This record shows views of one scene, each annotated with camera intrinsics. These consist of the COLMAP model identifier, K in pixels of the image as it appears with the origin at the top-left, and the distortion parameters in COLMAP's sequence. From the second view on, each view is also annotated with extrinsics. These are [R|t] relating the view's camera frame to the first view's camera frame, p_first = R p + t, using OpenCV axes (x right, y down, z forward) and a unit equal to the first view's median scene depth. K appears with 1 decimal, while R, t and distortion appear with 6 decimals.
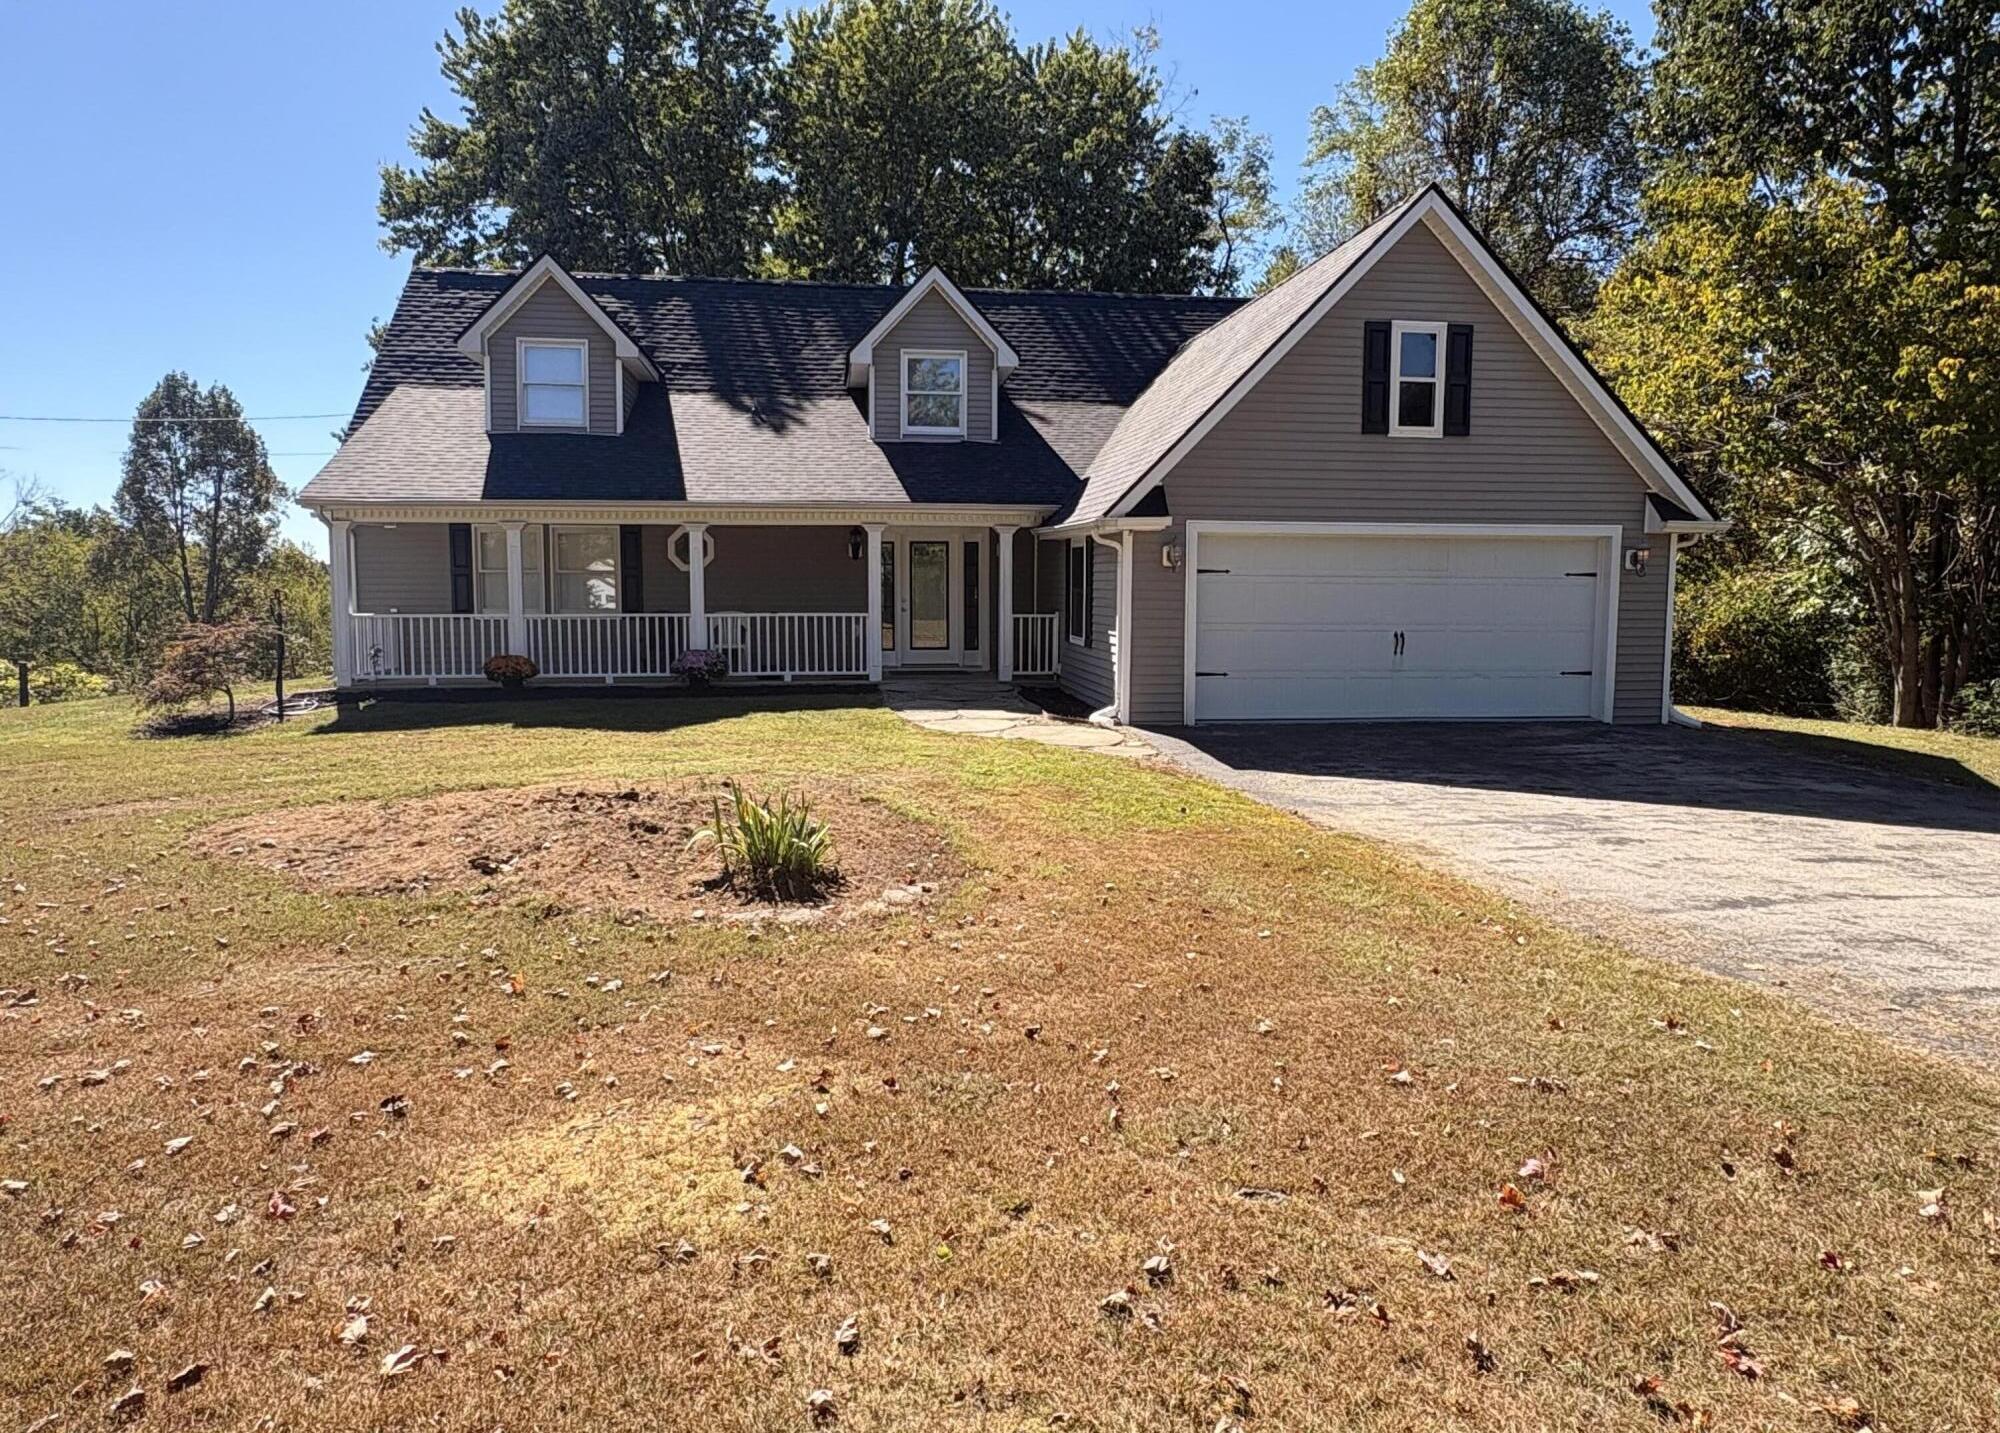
lens RADIAL K [[1219.2, 0, 1001.0], [0, 1219.2, 655.4], [0, 0, 1]] dist [-0.004575, -0.000366]
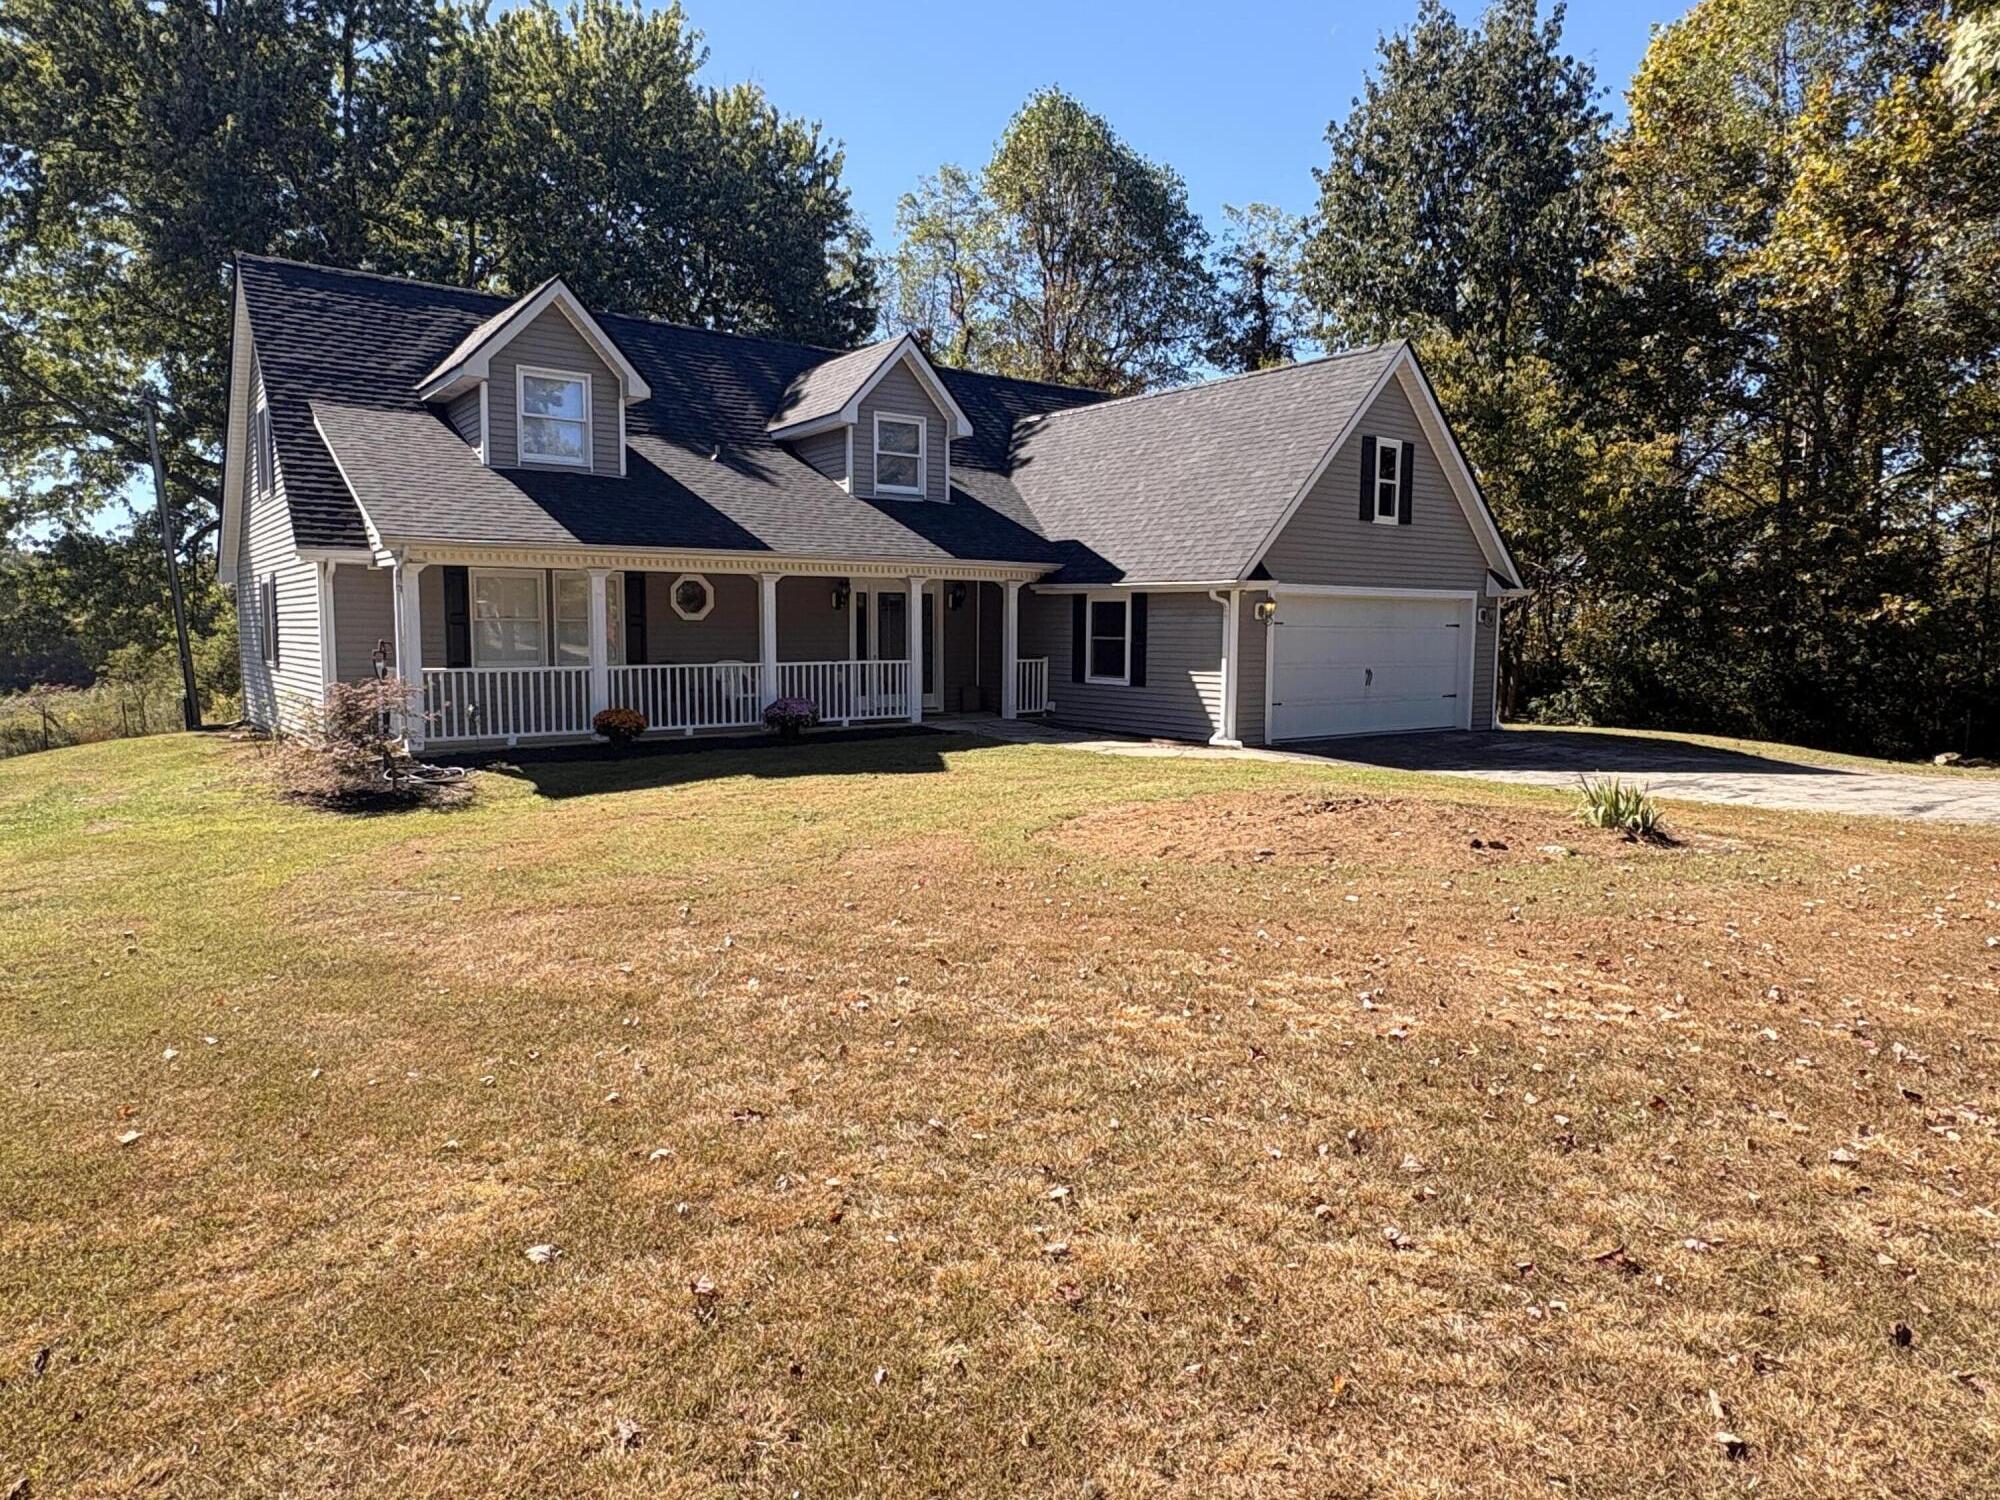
lens RADIAL K [[1217.0, 0, 1000.0], [0, 1217.0, 750.0], [0, 0, 1]] dist [0.000387, -0.000313]
pose [[0.876185, -0.048611, 0.479518, -0.585106], [0.028626, 0.998393, 0.048906, -0.006175], [-0.481124, -0.029124, 0.876168, 0.014820]]
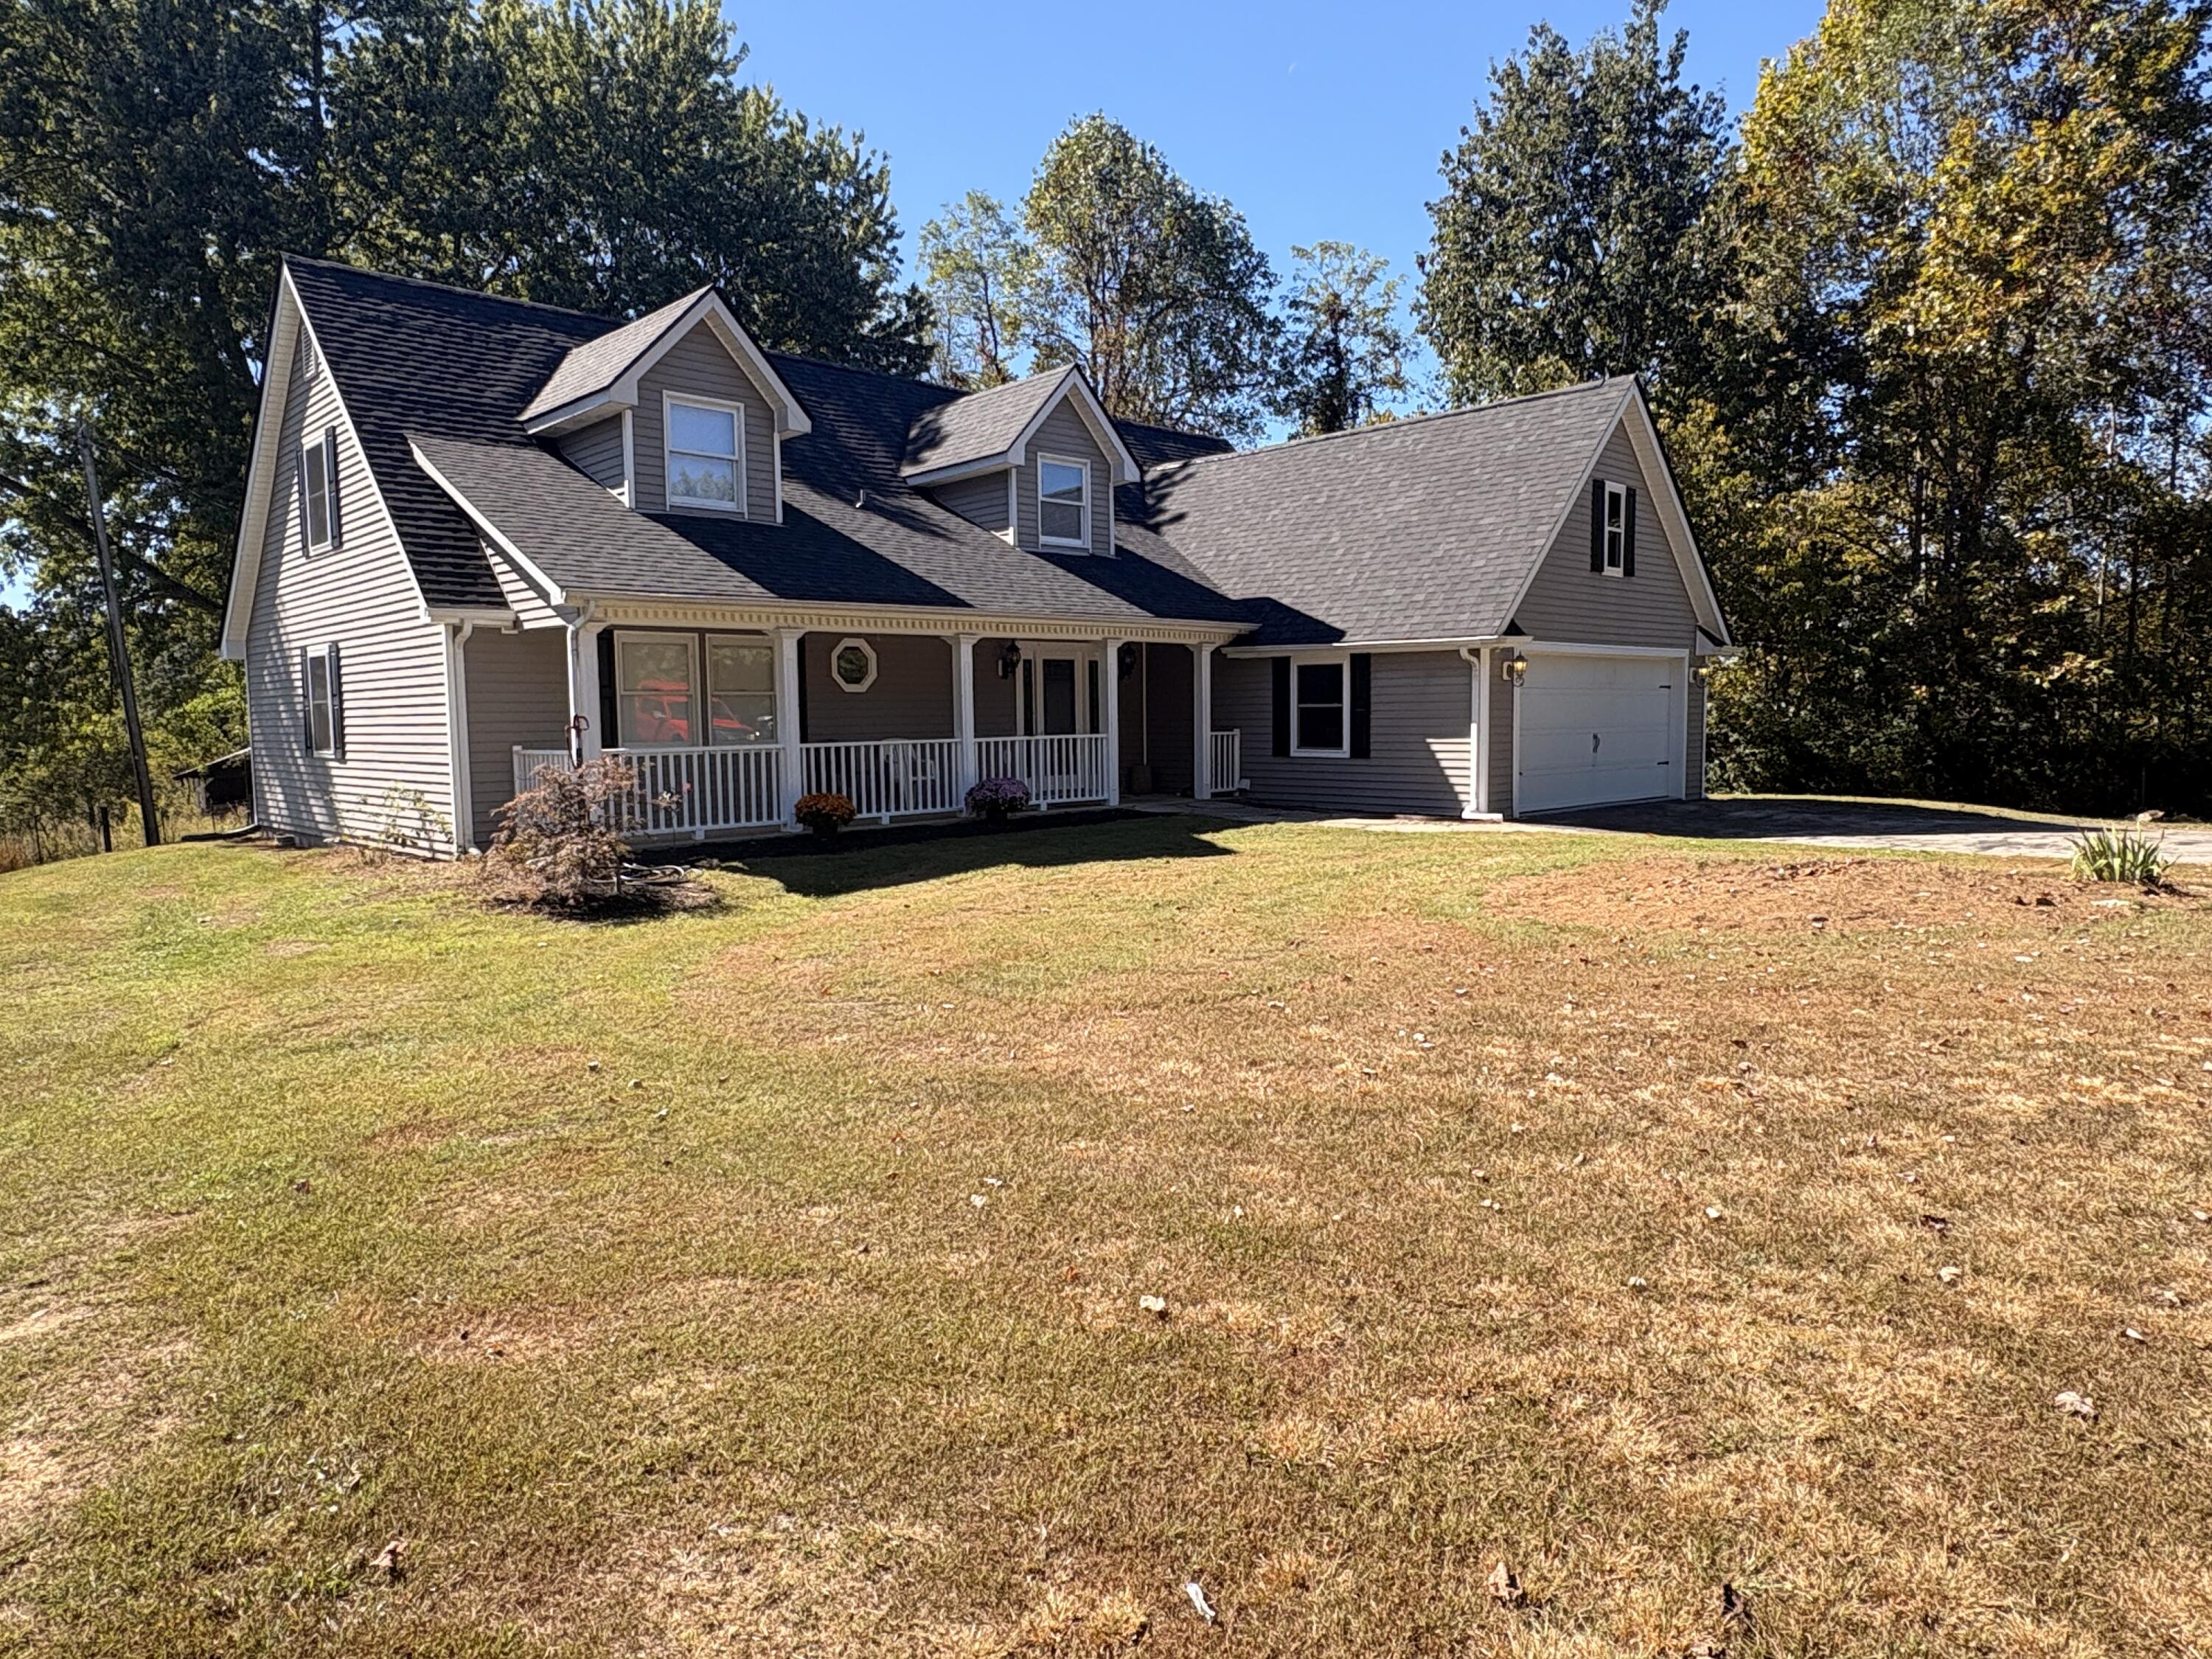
lens RADIAL K [[1346.0, 0, 1106.0], [0, 1346.0, 829.5], [0, 0, 1]] dist [0.000387, -0.000313]
pose [[0.812520, -0.064960, 0.579303, -0.751019], [0.052365, 0.997887, 0.038452, -0.001100], [-0.580577, -0.000908, 0.814205, 0.155871]]
